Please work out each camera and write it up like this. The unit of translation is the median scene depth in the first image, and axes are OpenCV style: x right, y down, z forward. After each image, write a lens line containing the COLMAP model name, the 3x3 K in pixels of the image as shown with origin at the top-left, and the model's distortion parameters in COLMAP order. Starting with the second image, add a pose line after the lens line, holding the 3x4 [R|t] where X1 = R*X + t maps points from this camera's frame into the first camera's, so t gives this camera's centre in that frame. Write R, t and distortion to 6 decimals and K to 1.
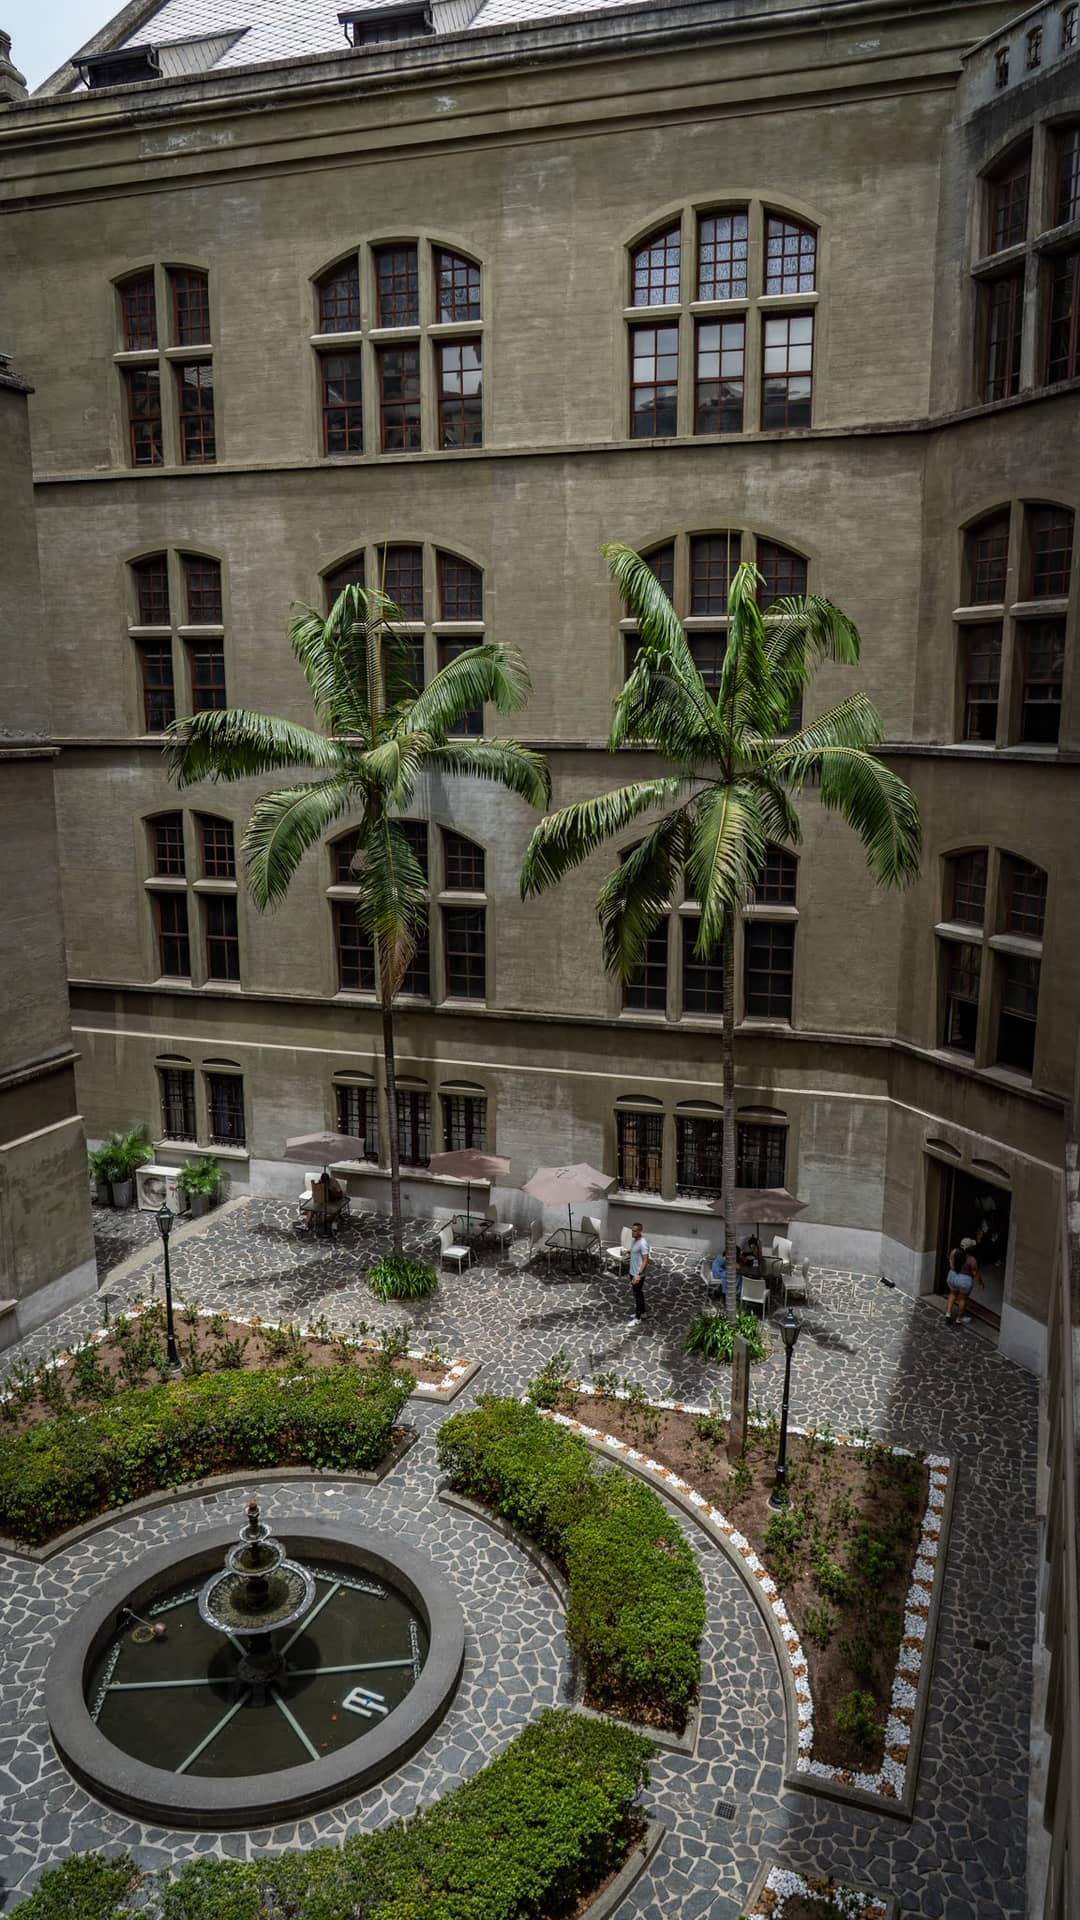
lens RADIAL K [[1315.5, 0, 543.5], [0, 1315.5, 964.7], [0, 0, 1]] dist [-0.008884, -0.001915]
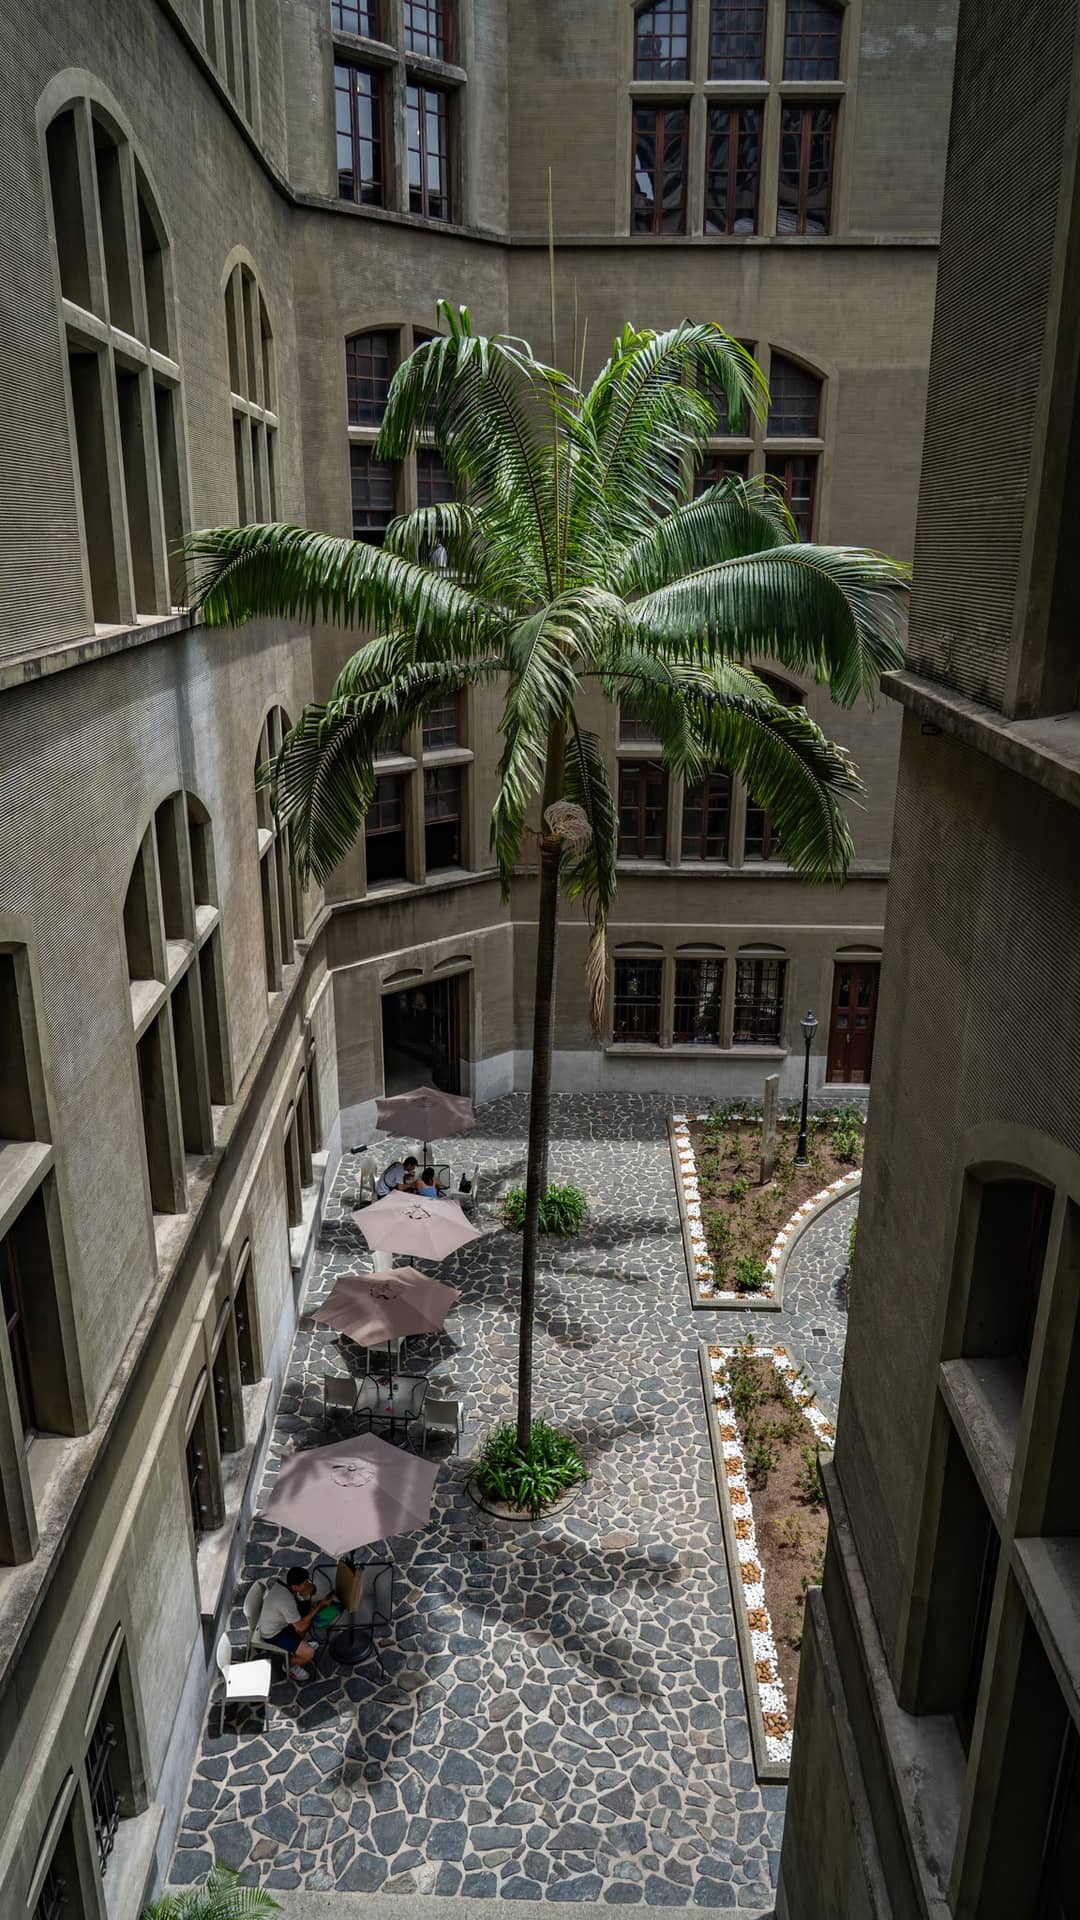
lens RADIAL K [[1315.5, 0, 541.6], [0, 1315.5, 957.9], [0, 0, 1]] dist [-0.008884, -0.001915]
pose [[-0.338965, -0.295944, 0.893040, -0.652253], [0.177672, 0.912018, 0.369671, -0.236807], [-0.923870, 0.283973, -0.256561, 1.169841]]
